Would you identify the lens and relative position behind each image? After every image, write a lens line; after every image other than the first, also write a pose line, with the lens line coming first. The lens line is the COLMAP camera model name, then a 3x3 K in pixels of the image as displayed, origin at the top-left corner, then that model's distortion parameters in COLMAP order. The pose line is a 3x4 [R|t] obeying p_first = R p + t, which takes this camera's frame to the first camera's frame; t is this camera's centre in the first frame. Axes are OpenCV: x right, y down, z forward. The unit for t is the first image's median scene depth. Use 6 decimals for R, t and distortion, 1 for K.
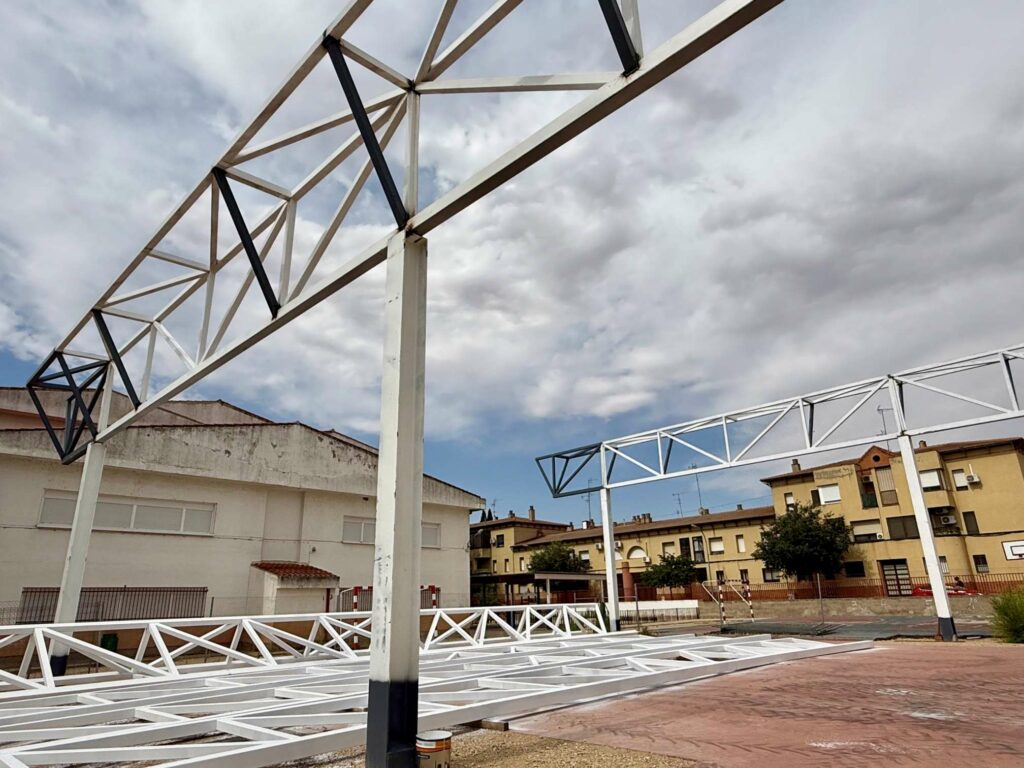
lens RADIAL K [[641.5, 0, 512.0], [0, 641.5, 384.0], [0, 0, 1]] dist [-0.006286, -0.002736]
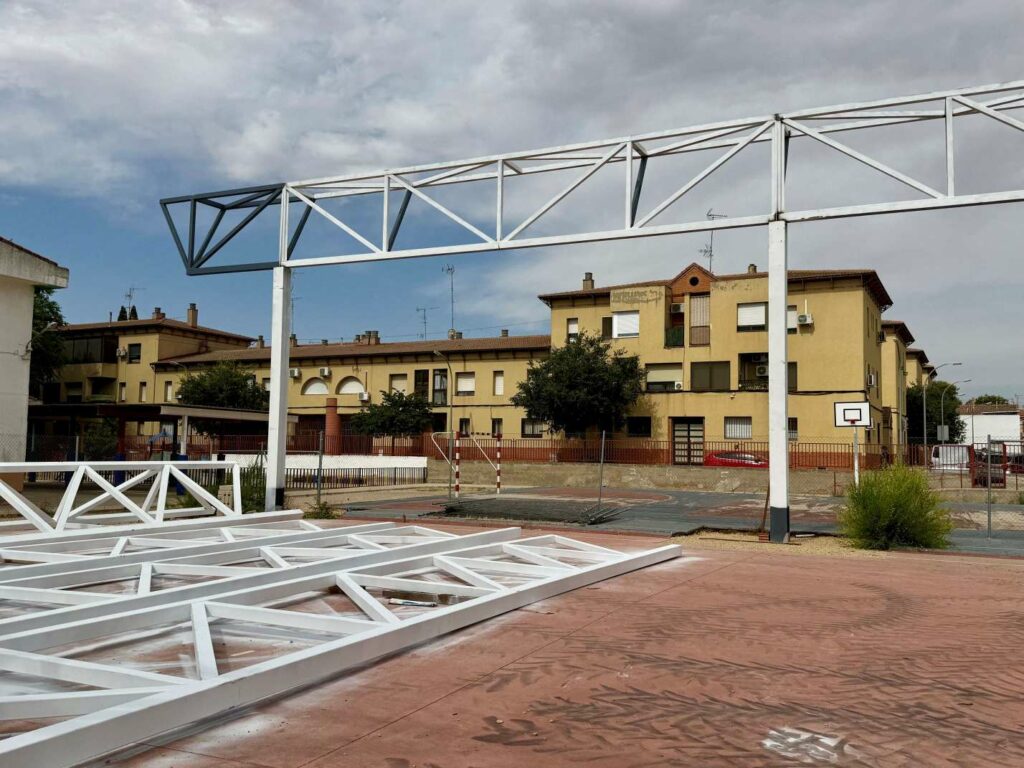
lens RADIAL K [[896.0, 0, 512.0], [0, 896.0, 384.0], [0, 0, 1]] dist [0.009957, -0.011723]
pose [[0.938059, 0.067211, 0.339895, 0.040235], [-0.150012, 0.963074, 0.223571, 0.030757], [-0.312318, -0.260711, 0.913503, 0.106046]]
